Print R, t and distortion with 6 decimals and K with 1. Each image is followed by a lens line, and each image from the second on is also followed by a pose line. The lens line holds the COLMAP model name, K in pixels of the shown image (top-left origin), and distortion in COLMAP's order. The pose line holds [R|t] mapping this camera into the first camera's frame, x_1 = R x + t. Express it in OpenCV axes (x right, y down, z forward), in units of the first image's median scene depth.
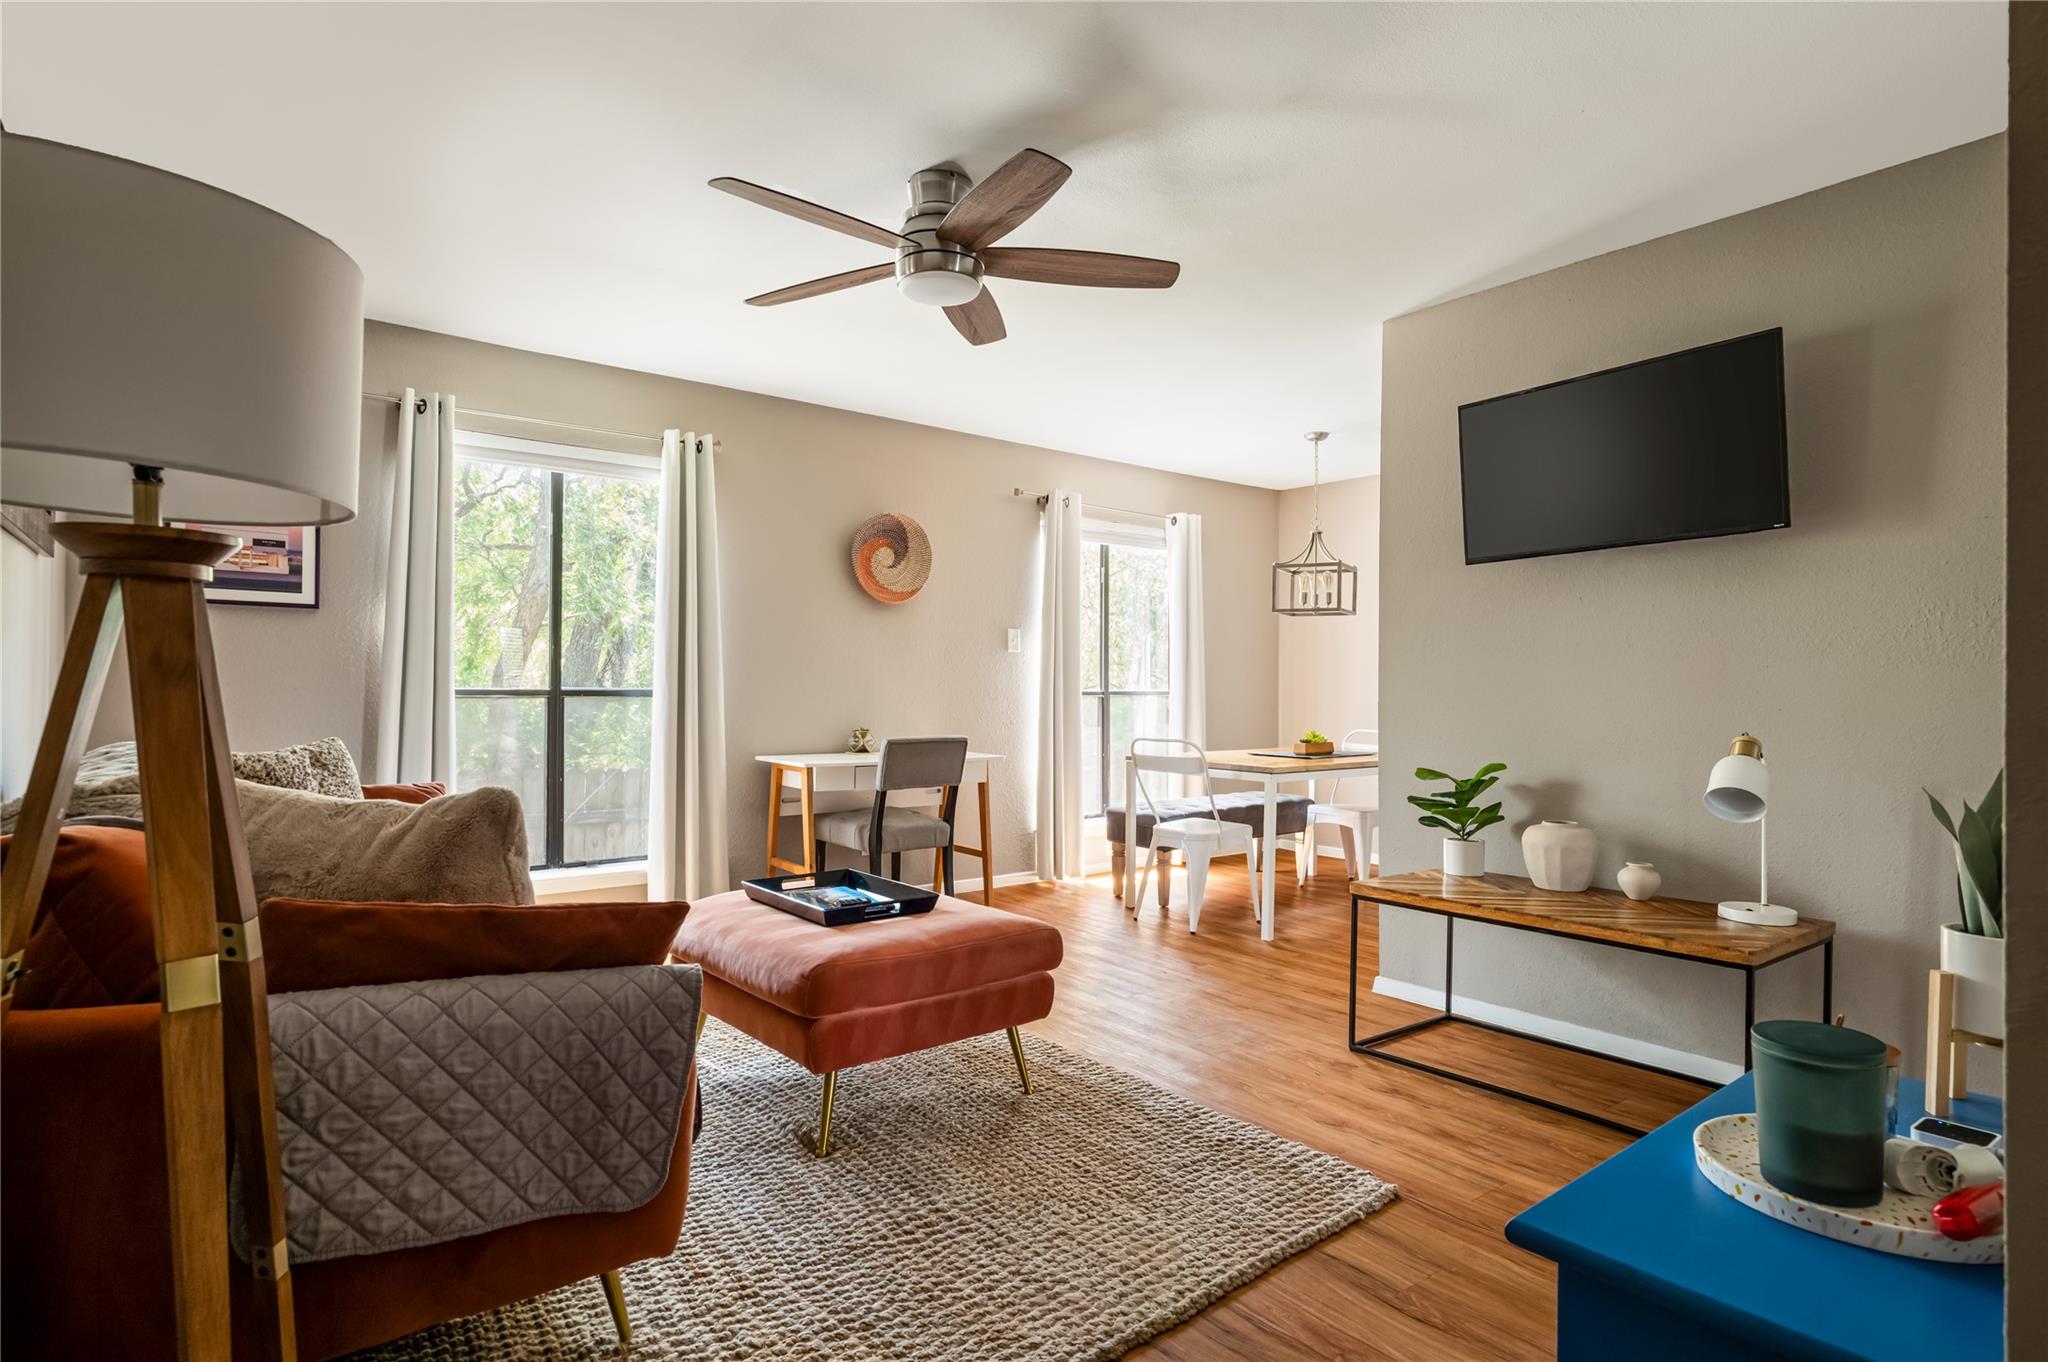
lens RADIAL K [[1073.0, 0, 1040.2], [0, 1073.0, 688.9], [0, 0, 1]] dist [0.011931, -0.000178]
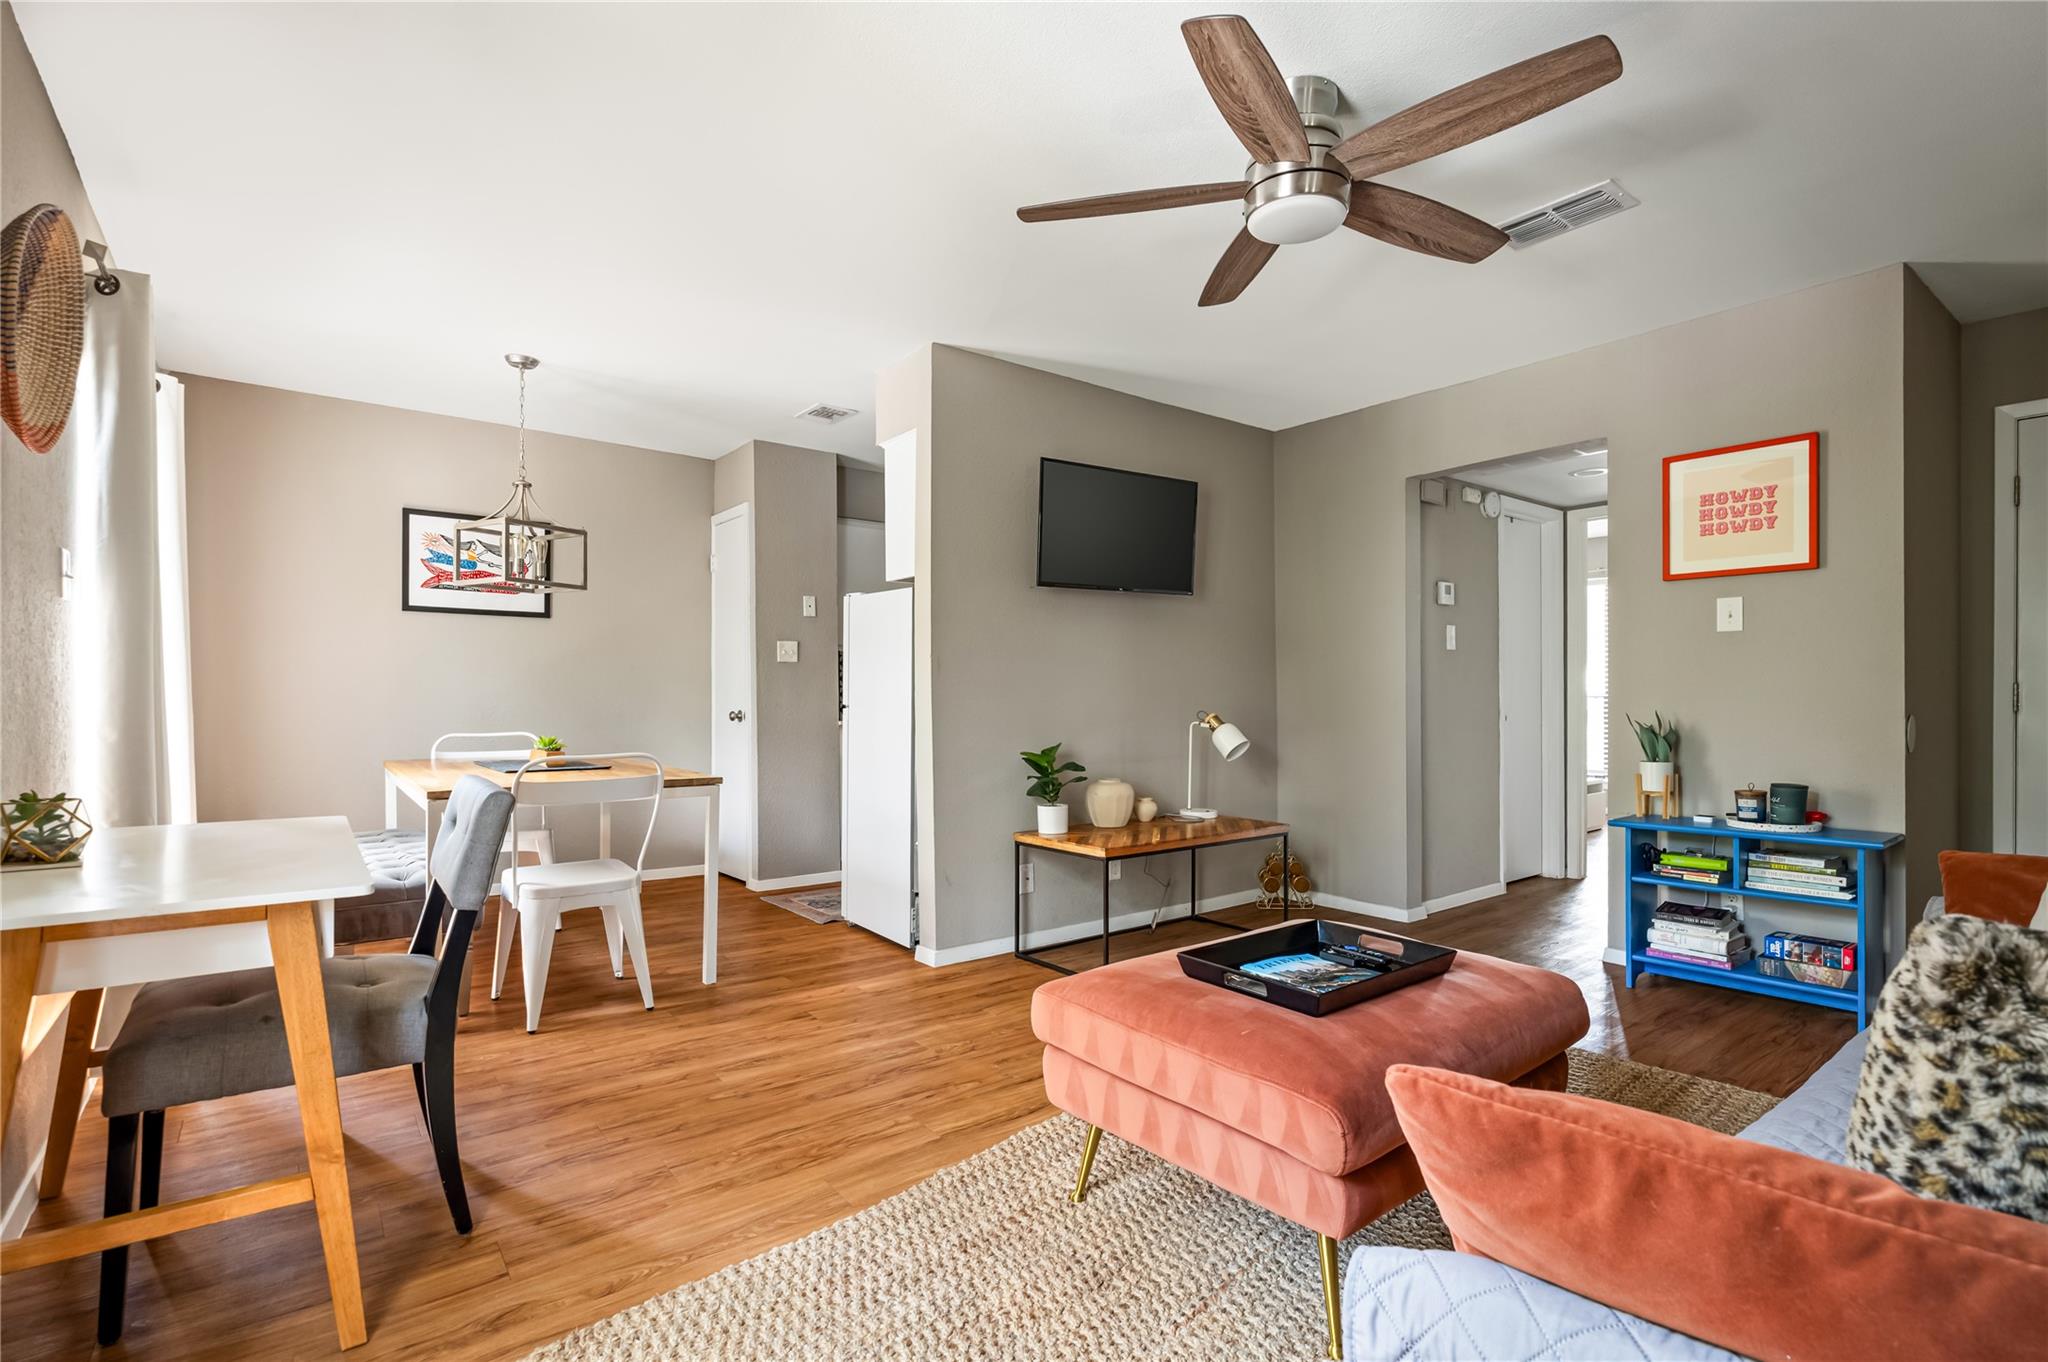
lens RADIAL K [[962.5, 0, 1021.3], [0, 962.5, 680.7], [0, 0, 1]] dist [0.012073, -0.001114]
pose [[0.027258, 0.003279, 0.999623, -0.560272], [-0.005467, 0.999980, -0.003131, -0.000801], [-0.999613, -0.005380, 0.027276, 0.768688]]
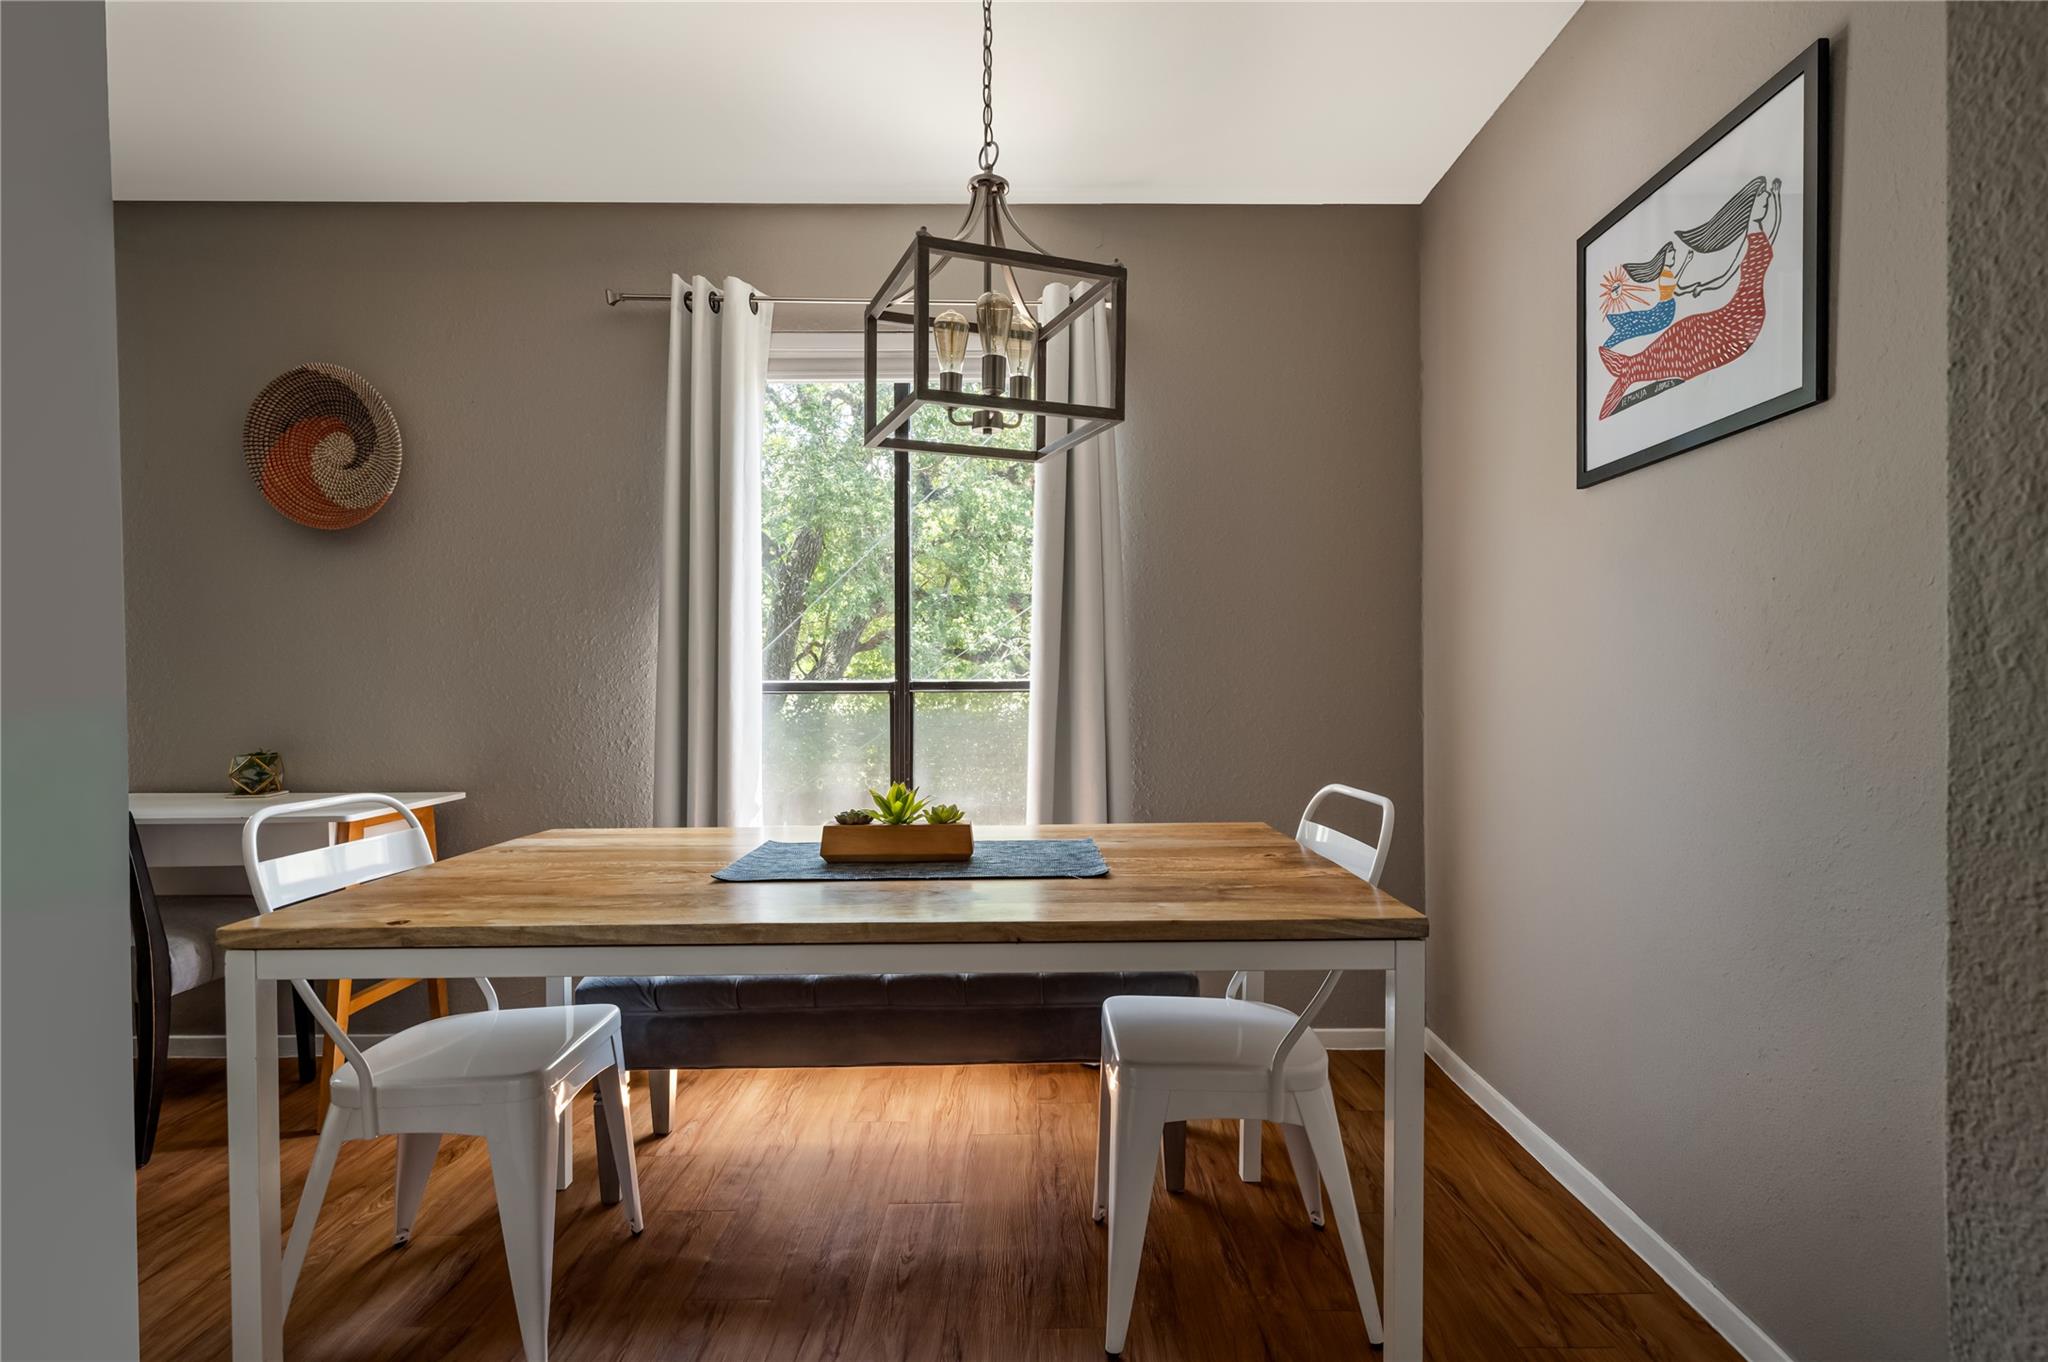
lens RADIAL K [[1036.8, 0, 1026.6], [0, 1036.8, 703.0], [0, 0, 1]] dist [0.000064, -0.000085]
pose [[0.781088, -0.005821, -0.624393, 0.573615], [0.012174, 0.999908, 0.005907, 0.014843], [0.624302, -0.012215, 0.781088, 0.947990]]
